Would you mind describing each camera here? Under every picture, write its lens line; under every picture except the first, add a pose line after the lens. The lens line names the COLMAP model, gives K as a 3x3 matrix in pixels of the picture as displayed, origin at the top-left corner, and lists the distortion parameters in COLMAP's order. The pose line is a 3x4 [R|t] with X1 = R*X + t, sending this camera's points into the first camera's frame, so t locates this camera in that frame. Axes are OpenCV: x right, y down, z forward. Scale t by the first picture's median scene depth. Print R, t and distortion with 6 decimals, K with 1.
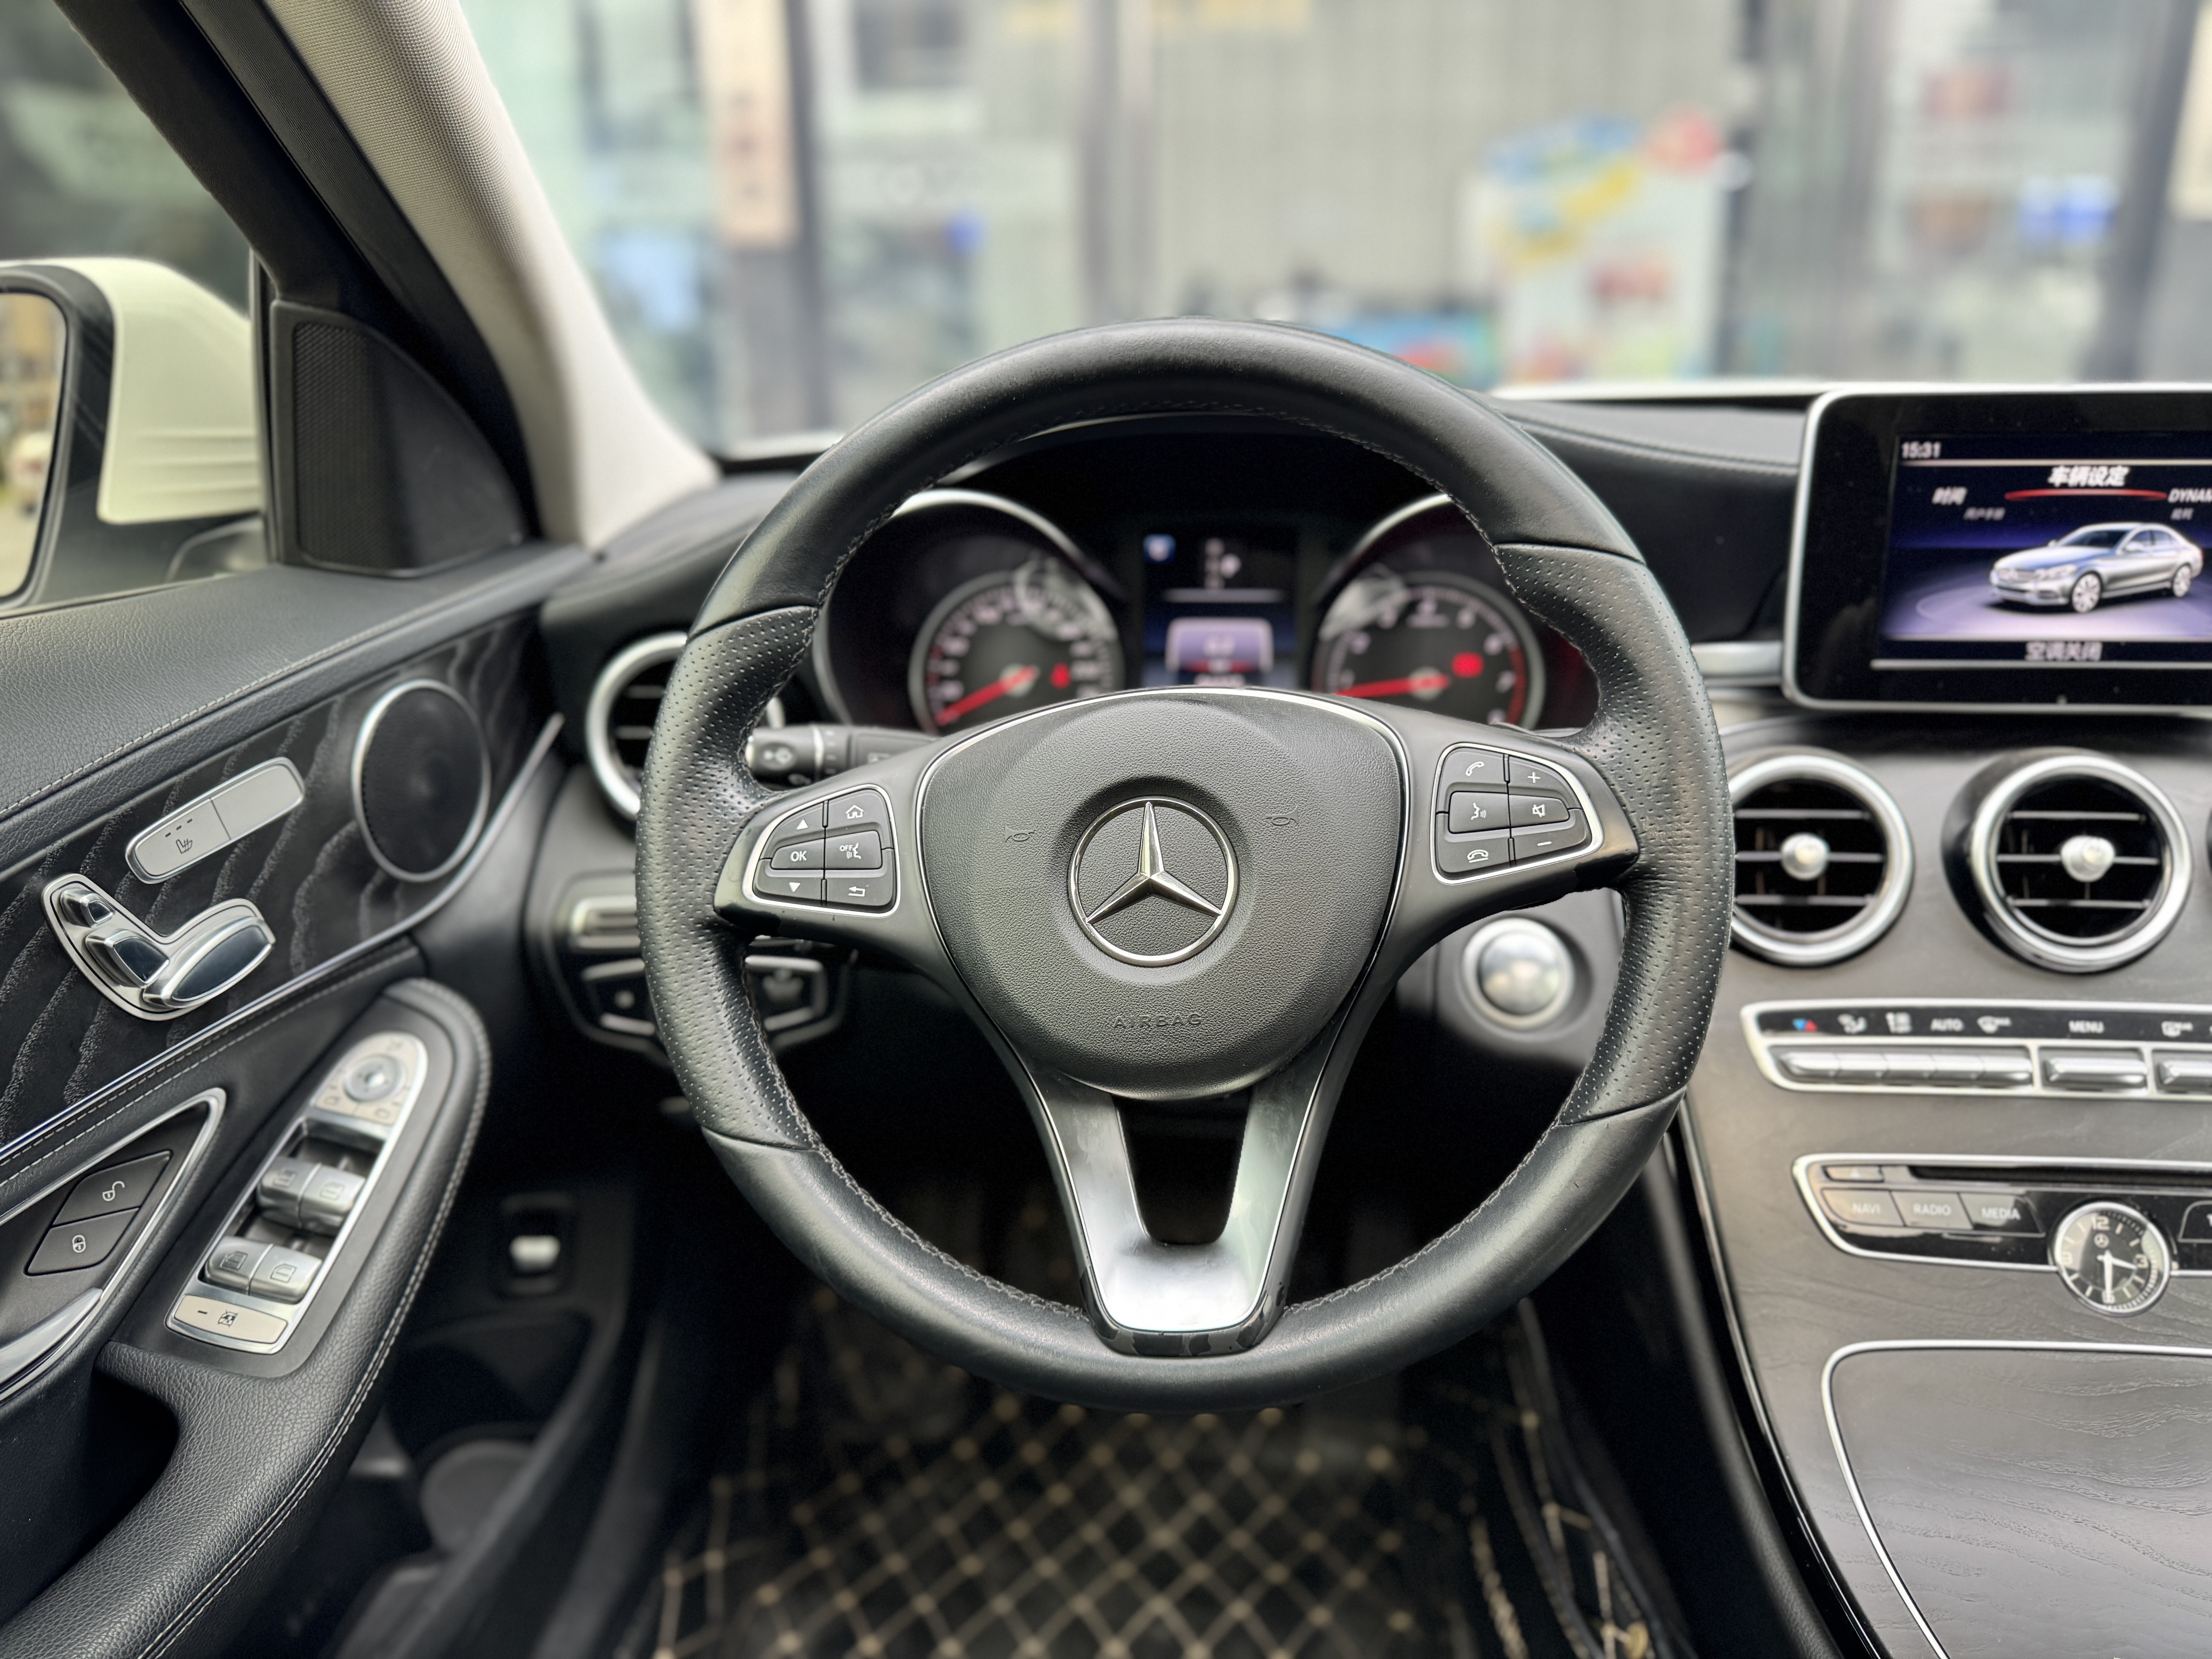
lens RADIAL K [[1562.5, 0, 1102.0], [0, 1562.5, 839.8], [0, 0, 1]] dist [0.082940, -0.128473]
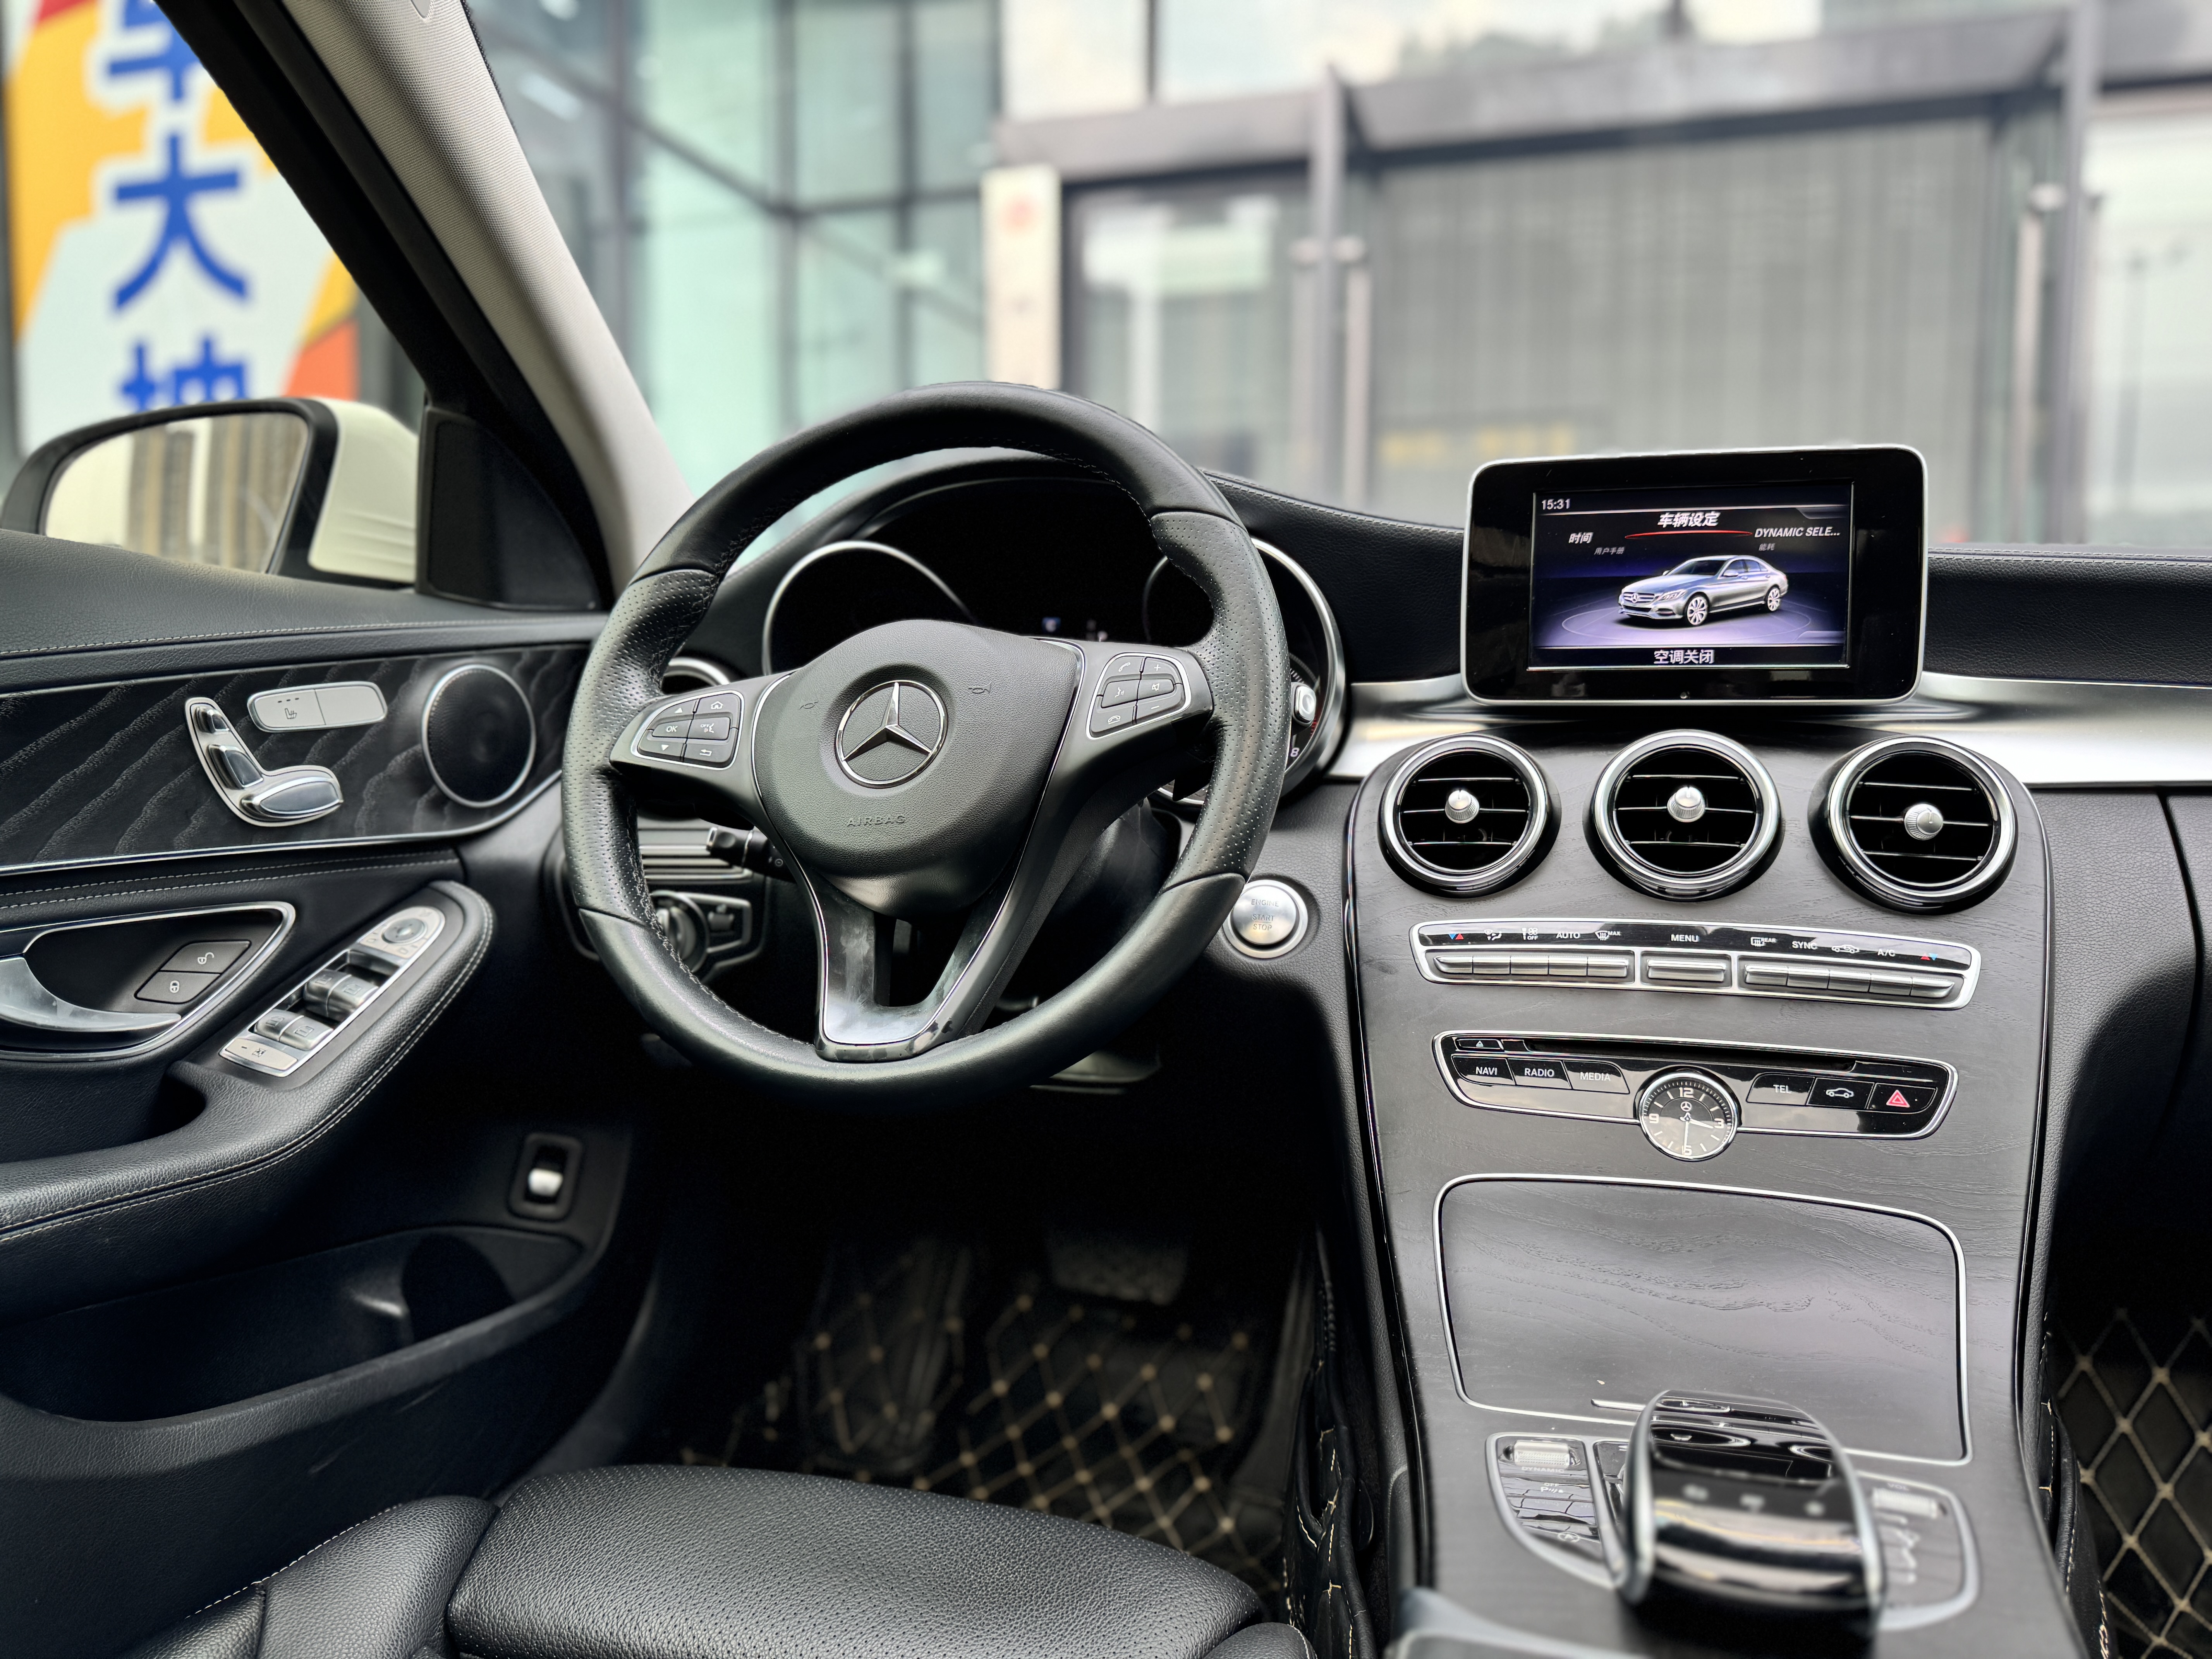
lens RADIAL K [[1593.8, 0, 1106.0], [0, 1593.8, 829.5], [0, 0, 1]] dist [0.073199, -0.104647]
pose [[0.983817, 0.034620, -0.175802, 0.393929], [-0.075202, 0.970339, -0.229756, 0.349900], [0.162633, 0.239258, 0.957239, -0.270724]]
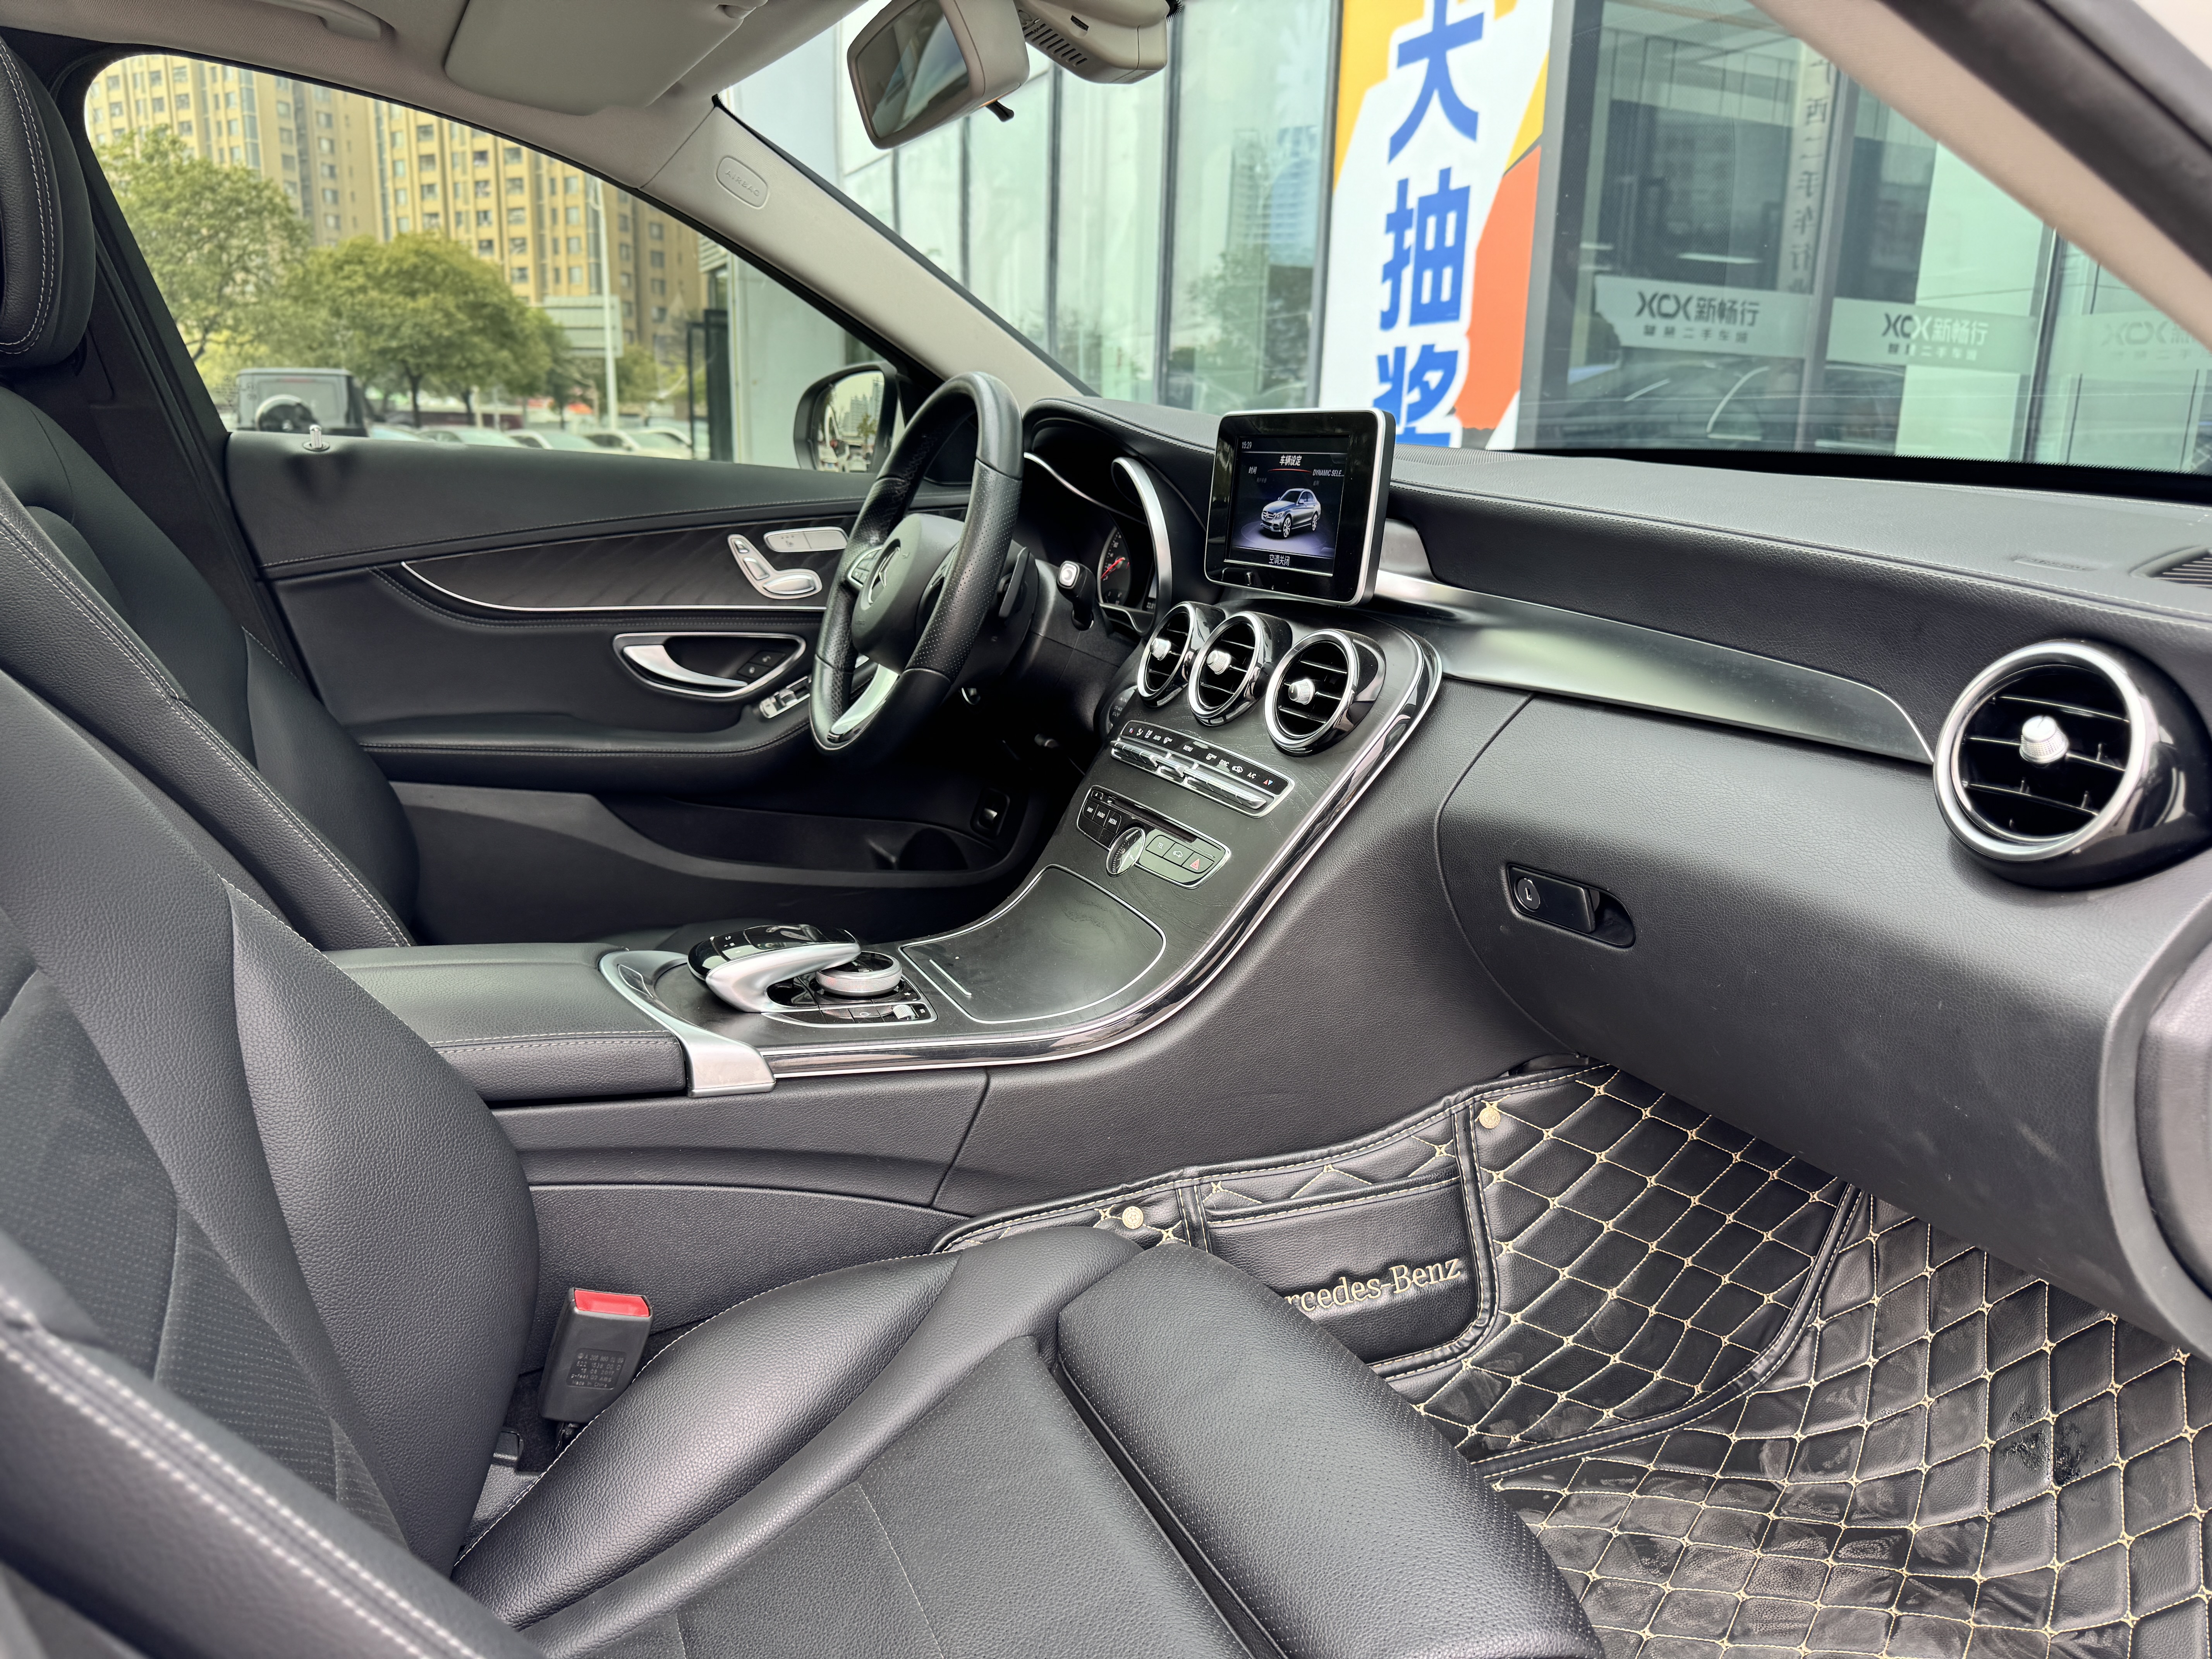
lens RADIAL K [[1593.8, 0, 1106.0], [0, 1593.8, 829.5], [0, 0, 1]] dist [0.073199, -0.104647]
pose [[0.507863, 0.227584, -0.830832, 2.123637], [-0.295234, 0.952043, 0.080319, 0.086024], [0.809267, 0.204498, 0.550698, -0.092056]]
